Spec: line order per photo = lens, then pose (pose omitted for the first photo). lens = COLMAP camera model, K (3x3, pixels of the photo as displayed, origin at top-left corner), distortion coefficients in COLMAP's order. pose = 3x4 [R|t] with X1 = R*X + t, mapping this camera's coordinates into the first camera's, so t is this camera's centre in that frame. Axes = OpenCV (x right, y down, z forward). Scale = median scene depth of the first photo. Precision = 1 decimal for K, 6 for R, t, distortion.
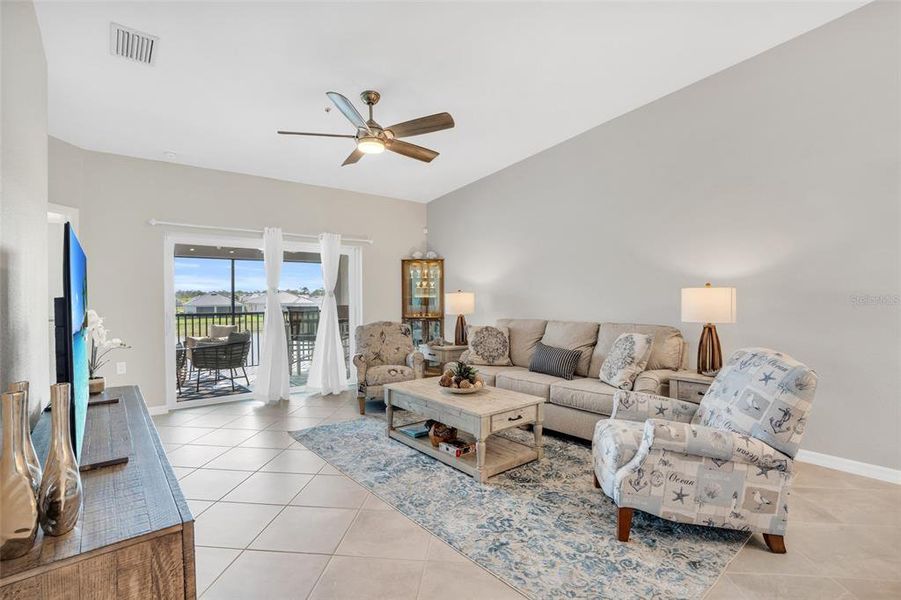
lens RADIAL K [[423.8, 0, 450.5], [0, 423.8, 300.0], [0, 0, 1]] dist [-0.070229, 0.023494]
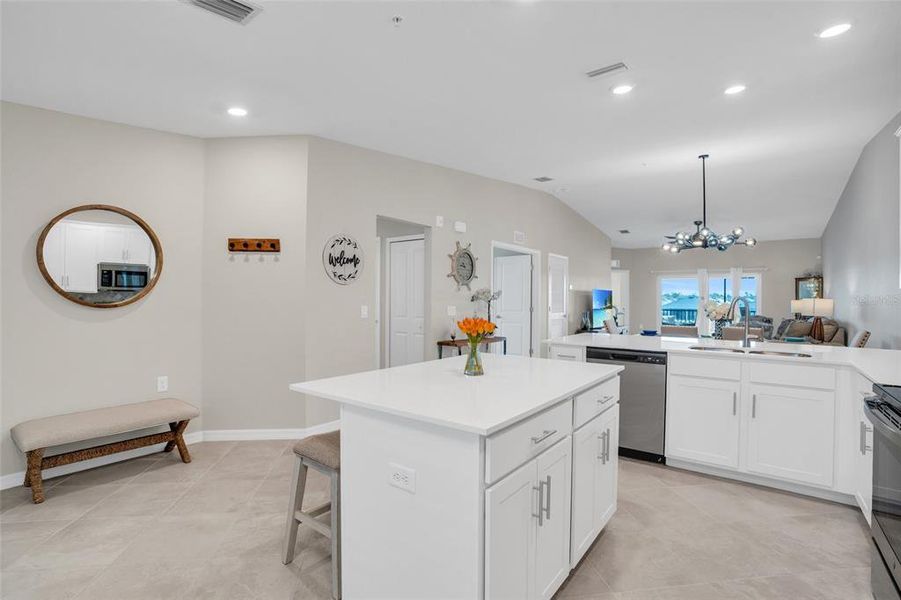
lens RADIAL K [[423.8, 0, 450.5], [0, 423.8, 300.0], [0, 0, 1]] dist [-0.070229, 0.023494]
pose [[0.226306, 0.013432, -0.973964, 1.439255], [-0.020308, 0.999753, 0.009069, -0.003981], [0.973845, 0.017726, 0.226523, -0.774024]]
